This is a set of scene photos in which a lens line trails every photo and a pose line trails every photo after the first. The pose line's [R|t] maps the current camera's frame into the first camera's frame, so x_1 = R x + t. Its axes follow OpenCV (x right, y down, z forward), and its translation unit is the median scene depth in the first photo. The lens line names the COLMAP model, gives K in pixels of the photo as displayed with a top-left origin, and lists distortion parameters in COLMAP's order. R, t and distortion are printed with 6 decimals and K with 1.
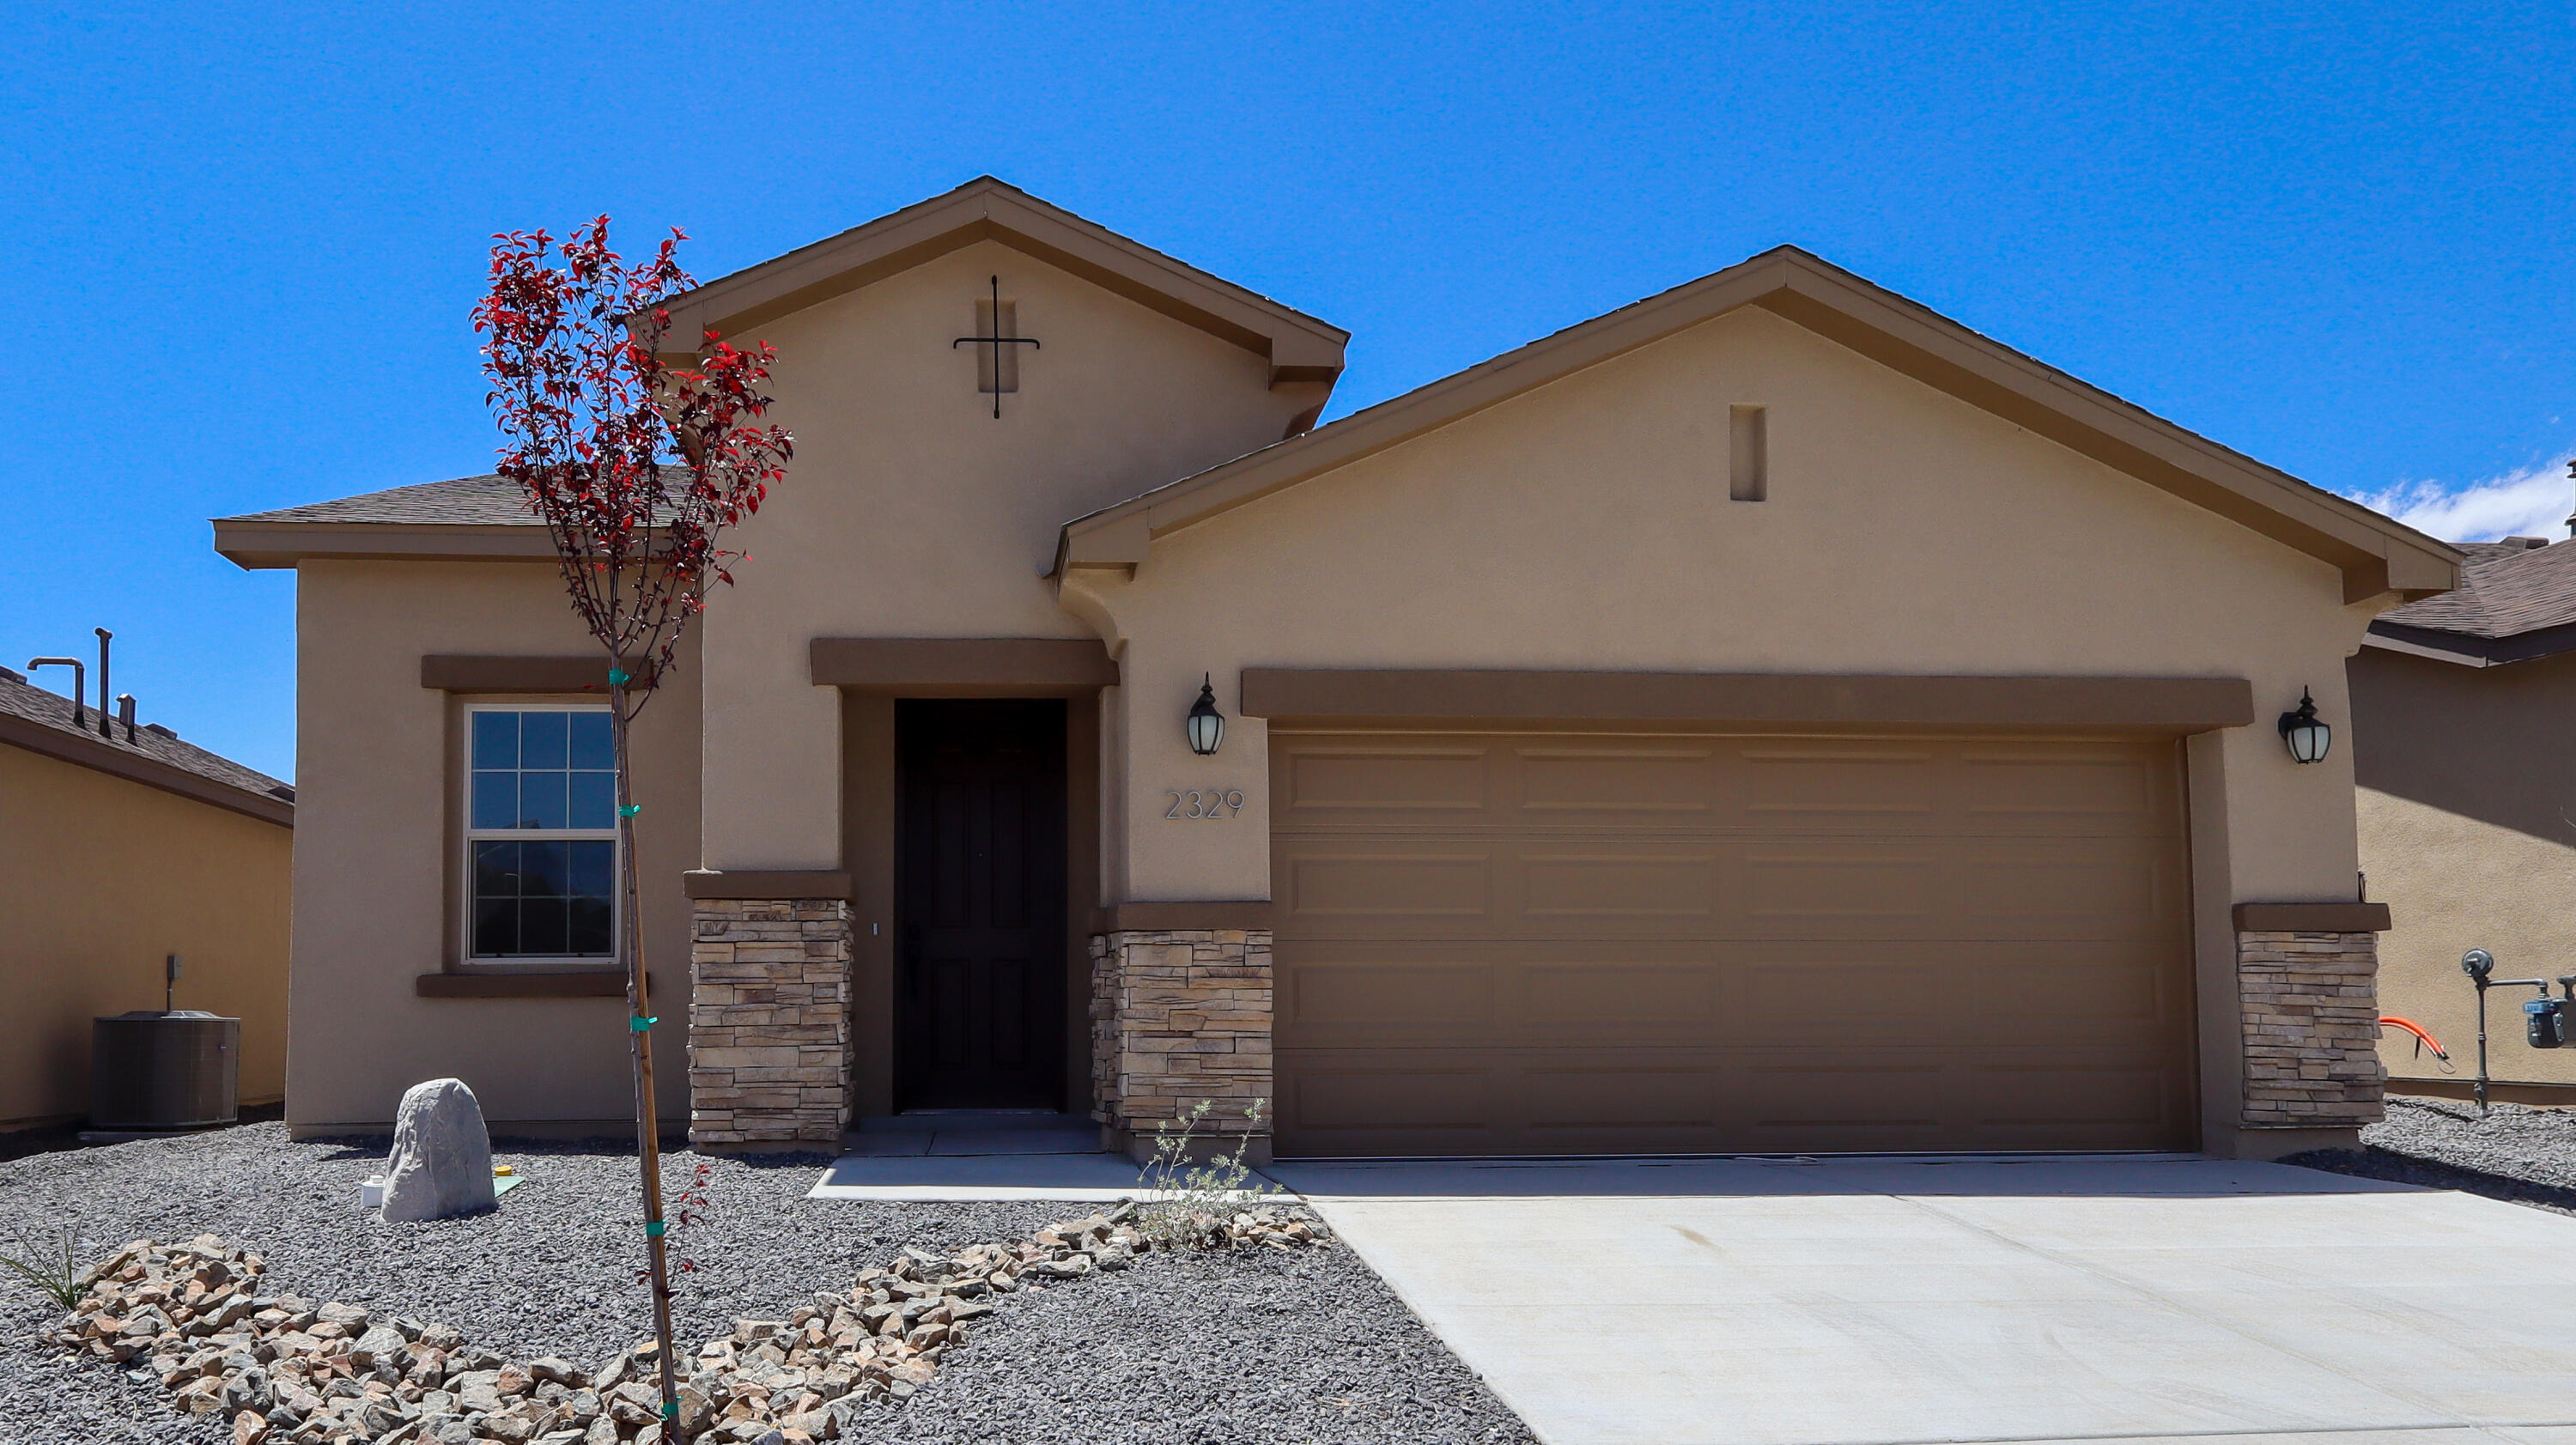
lens RADIAL K [[1211.9, 0, 1290.1], [0, 1211.9, 724.6], [0, 0, 1]] dist [-0.001342, 0.000403]
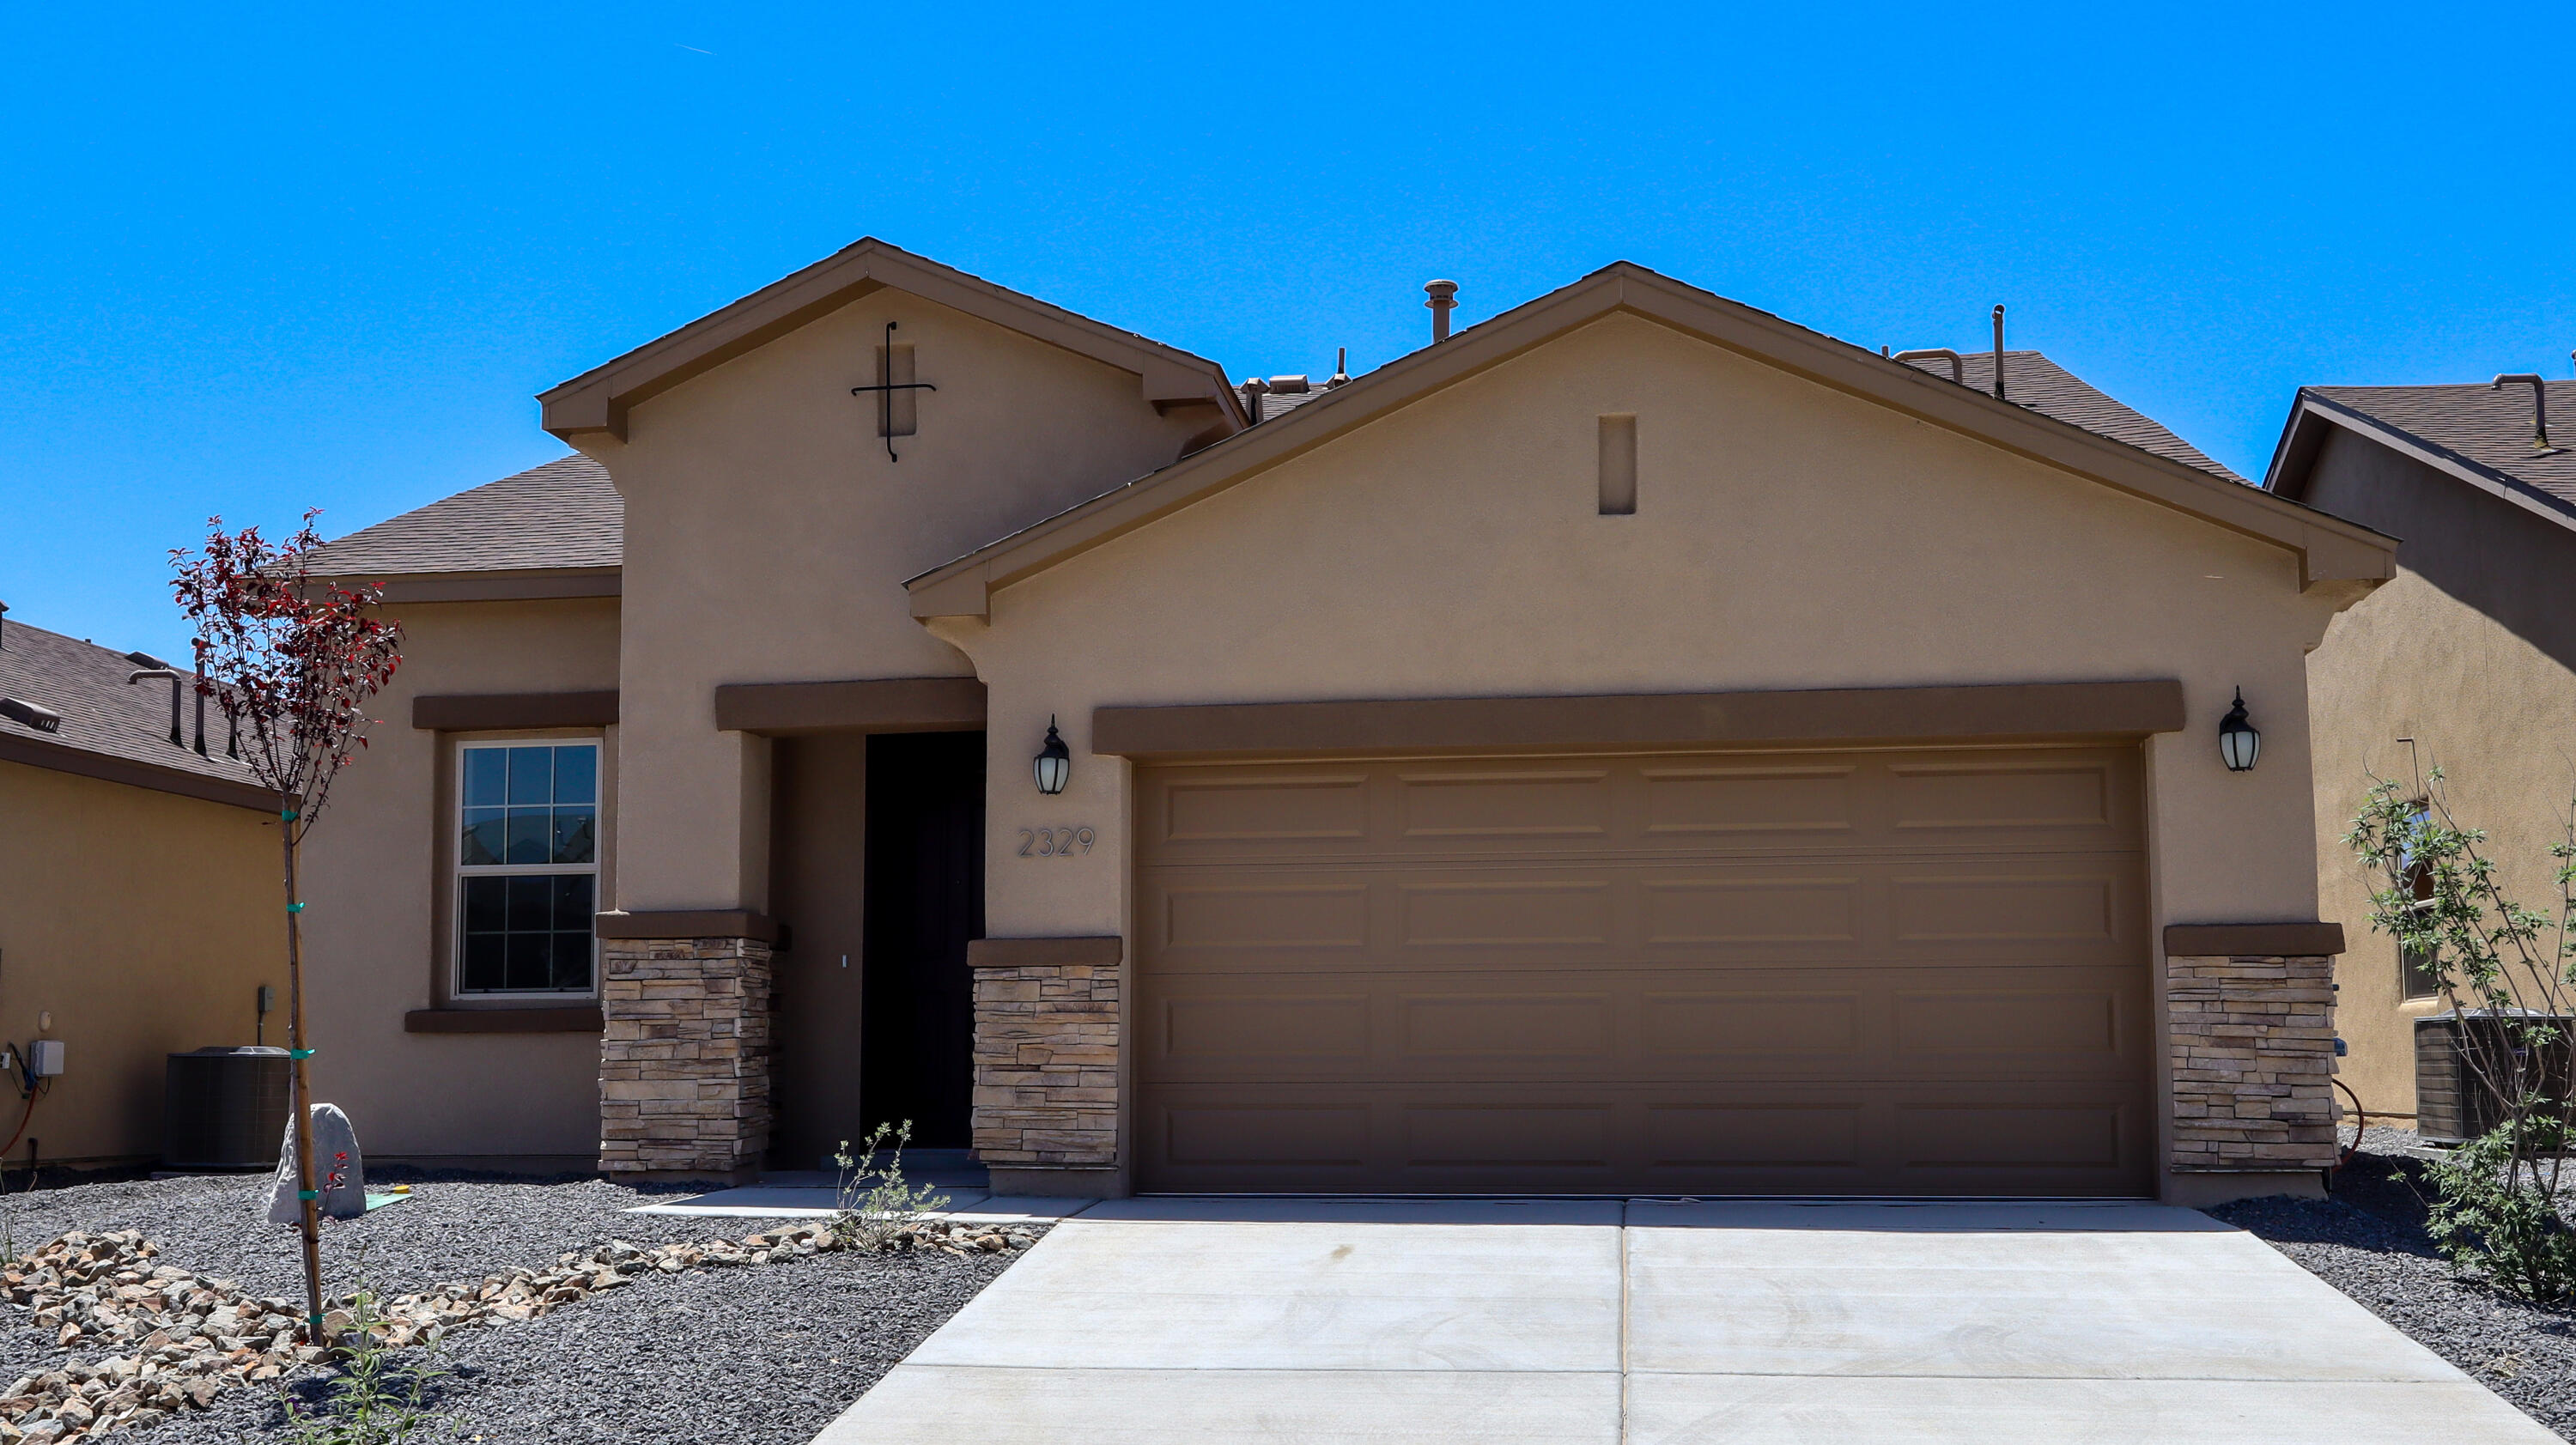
lens RADIAL K [[1432.6, 0, 1288.1], [0, 1432.6, 648.9], [0, 0, 1]] dist [-0.004067, 0.001094]
pose [[0.991615, -0.036102, -0.124079, 0.264420], [0.031376, 0.998714, -0.039828, -0.040838], [0.125358, 0.035601, 0.991473, -0.174327]]
